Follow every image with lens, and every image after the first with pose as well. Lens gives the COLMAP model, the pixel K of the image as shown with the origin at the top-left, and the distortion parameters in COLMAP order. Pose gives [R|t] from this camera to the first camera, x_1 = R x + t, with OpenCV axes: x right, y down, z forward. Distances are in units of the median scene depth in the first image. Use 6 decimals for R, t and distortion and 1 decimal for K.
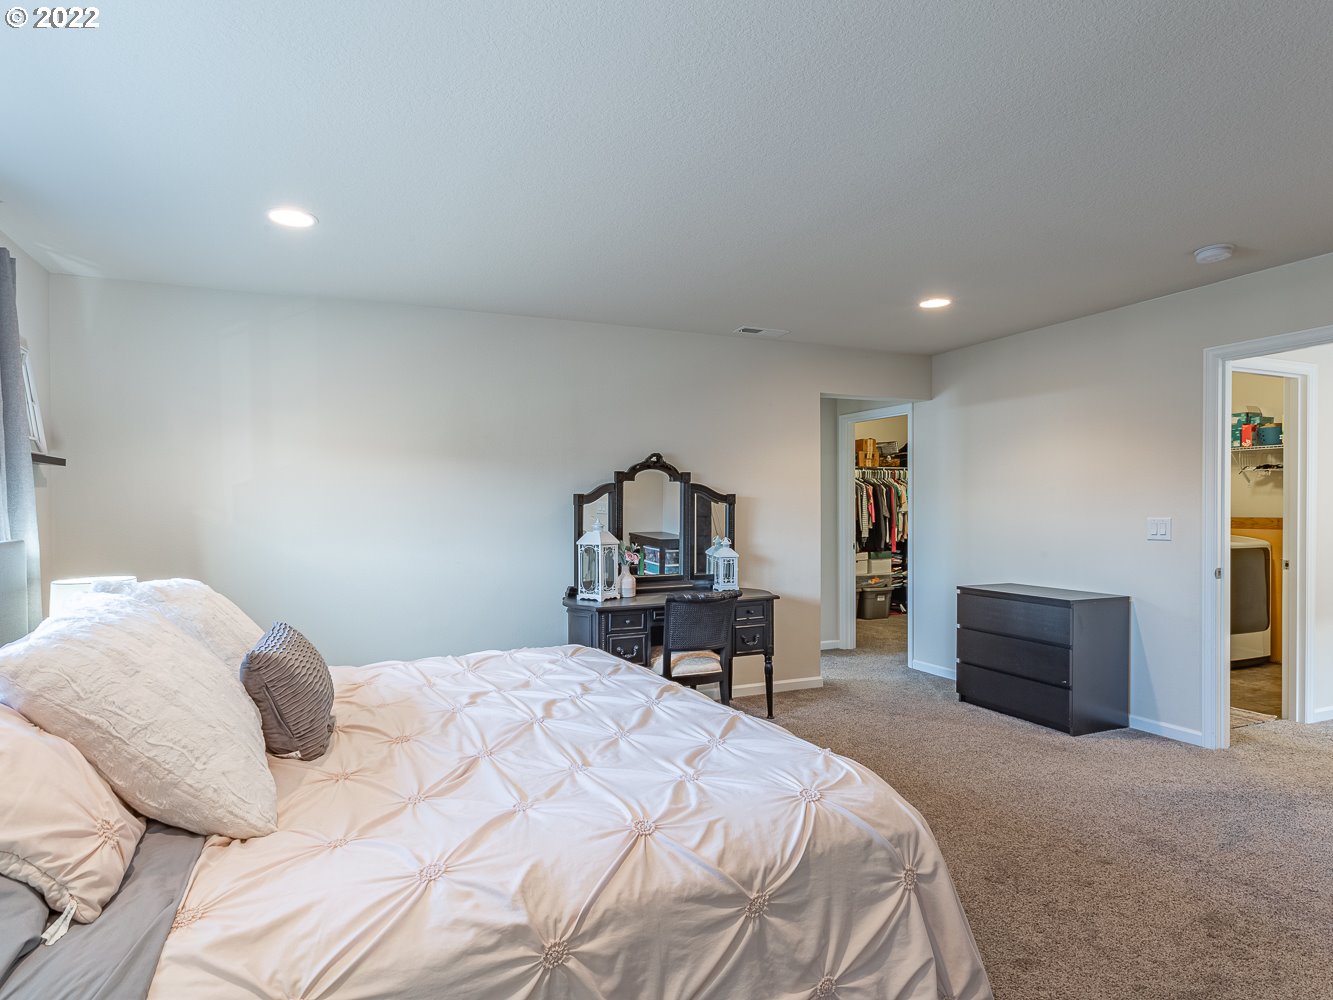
lens RADIAL K [[716.7, 0, 658.3], [0, 716.7, 506.4], [0, 0, 1]] dist [-0.002563, 0.003795]
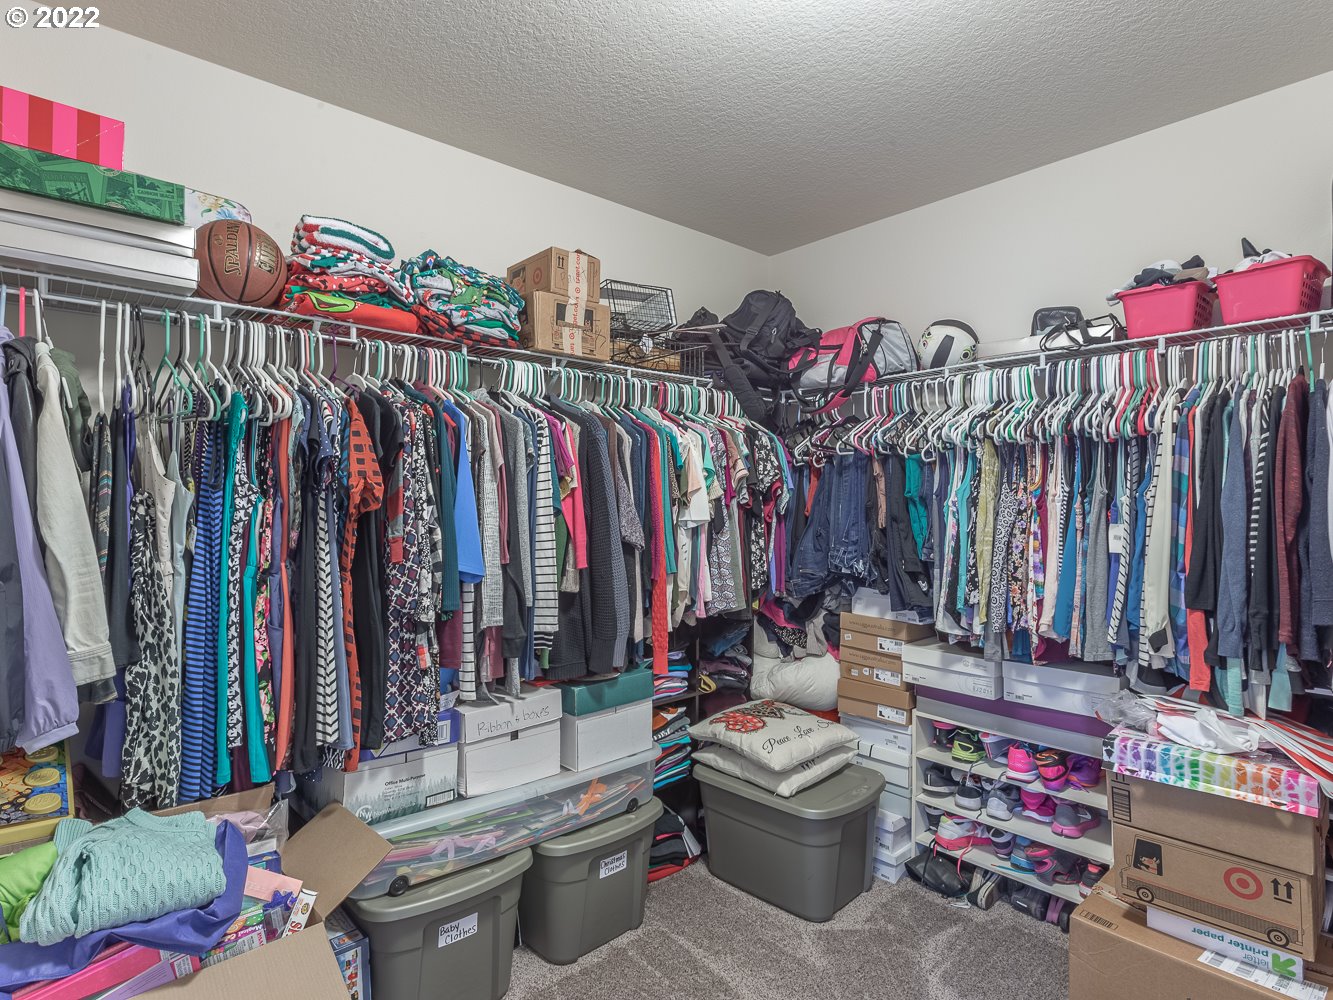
lens RADIAL K [[716.7, 0, 666.2], [0, 716.7, 502.5], [0, 0, 1]] dist [-0.002563, 0.003795]
pose [[0.949308, 0.001435, 0.314345, 0.246164], [-0.000805, 0.999997, -0.002134, 0.000173], [-0.314347, 0.001773, 0.949307, 0.744653]]
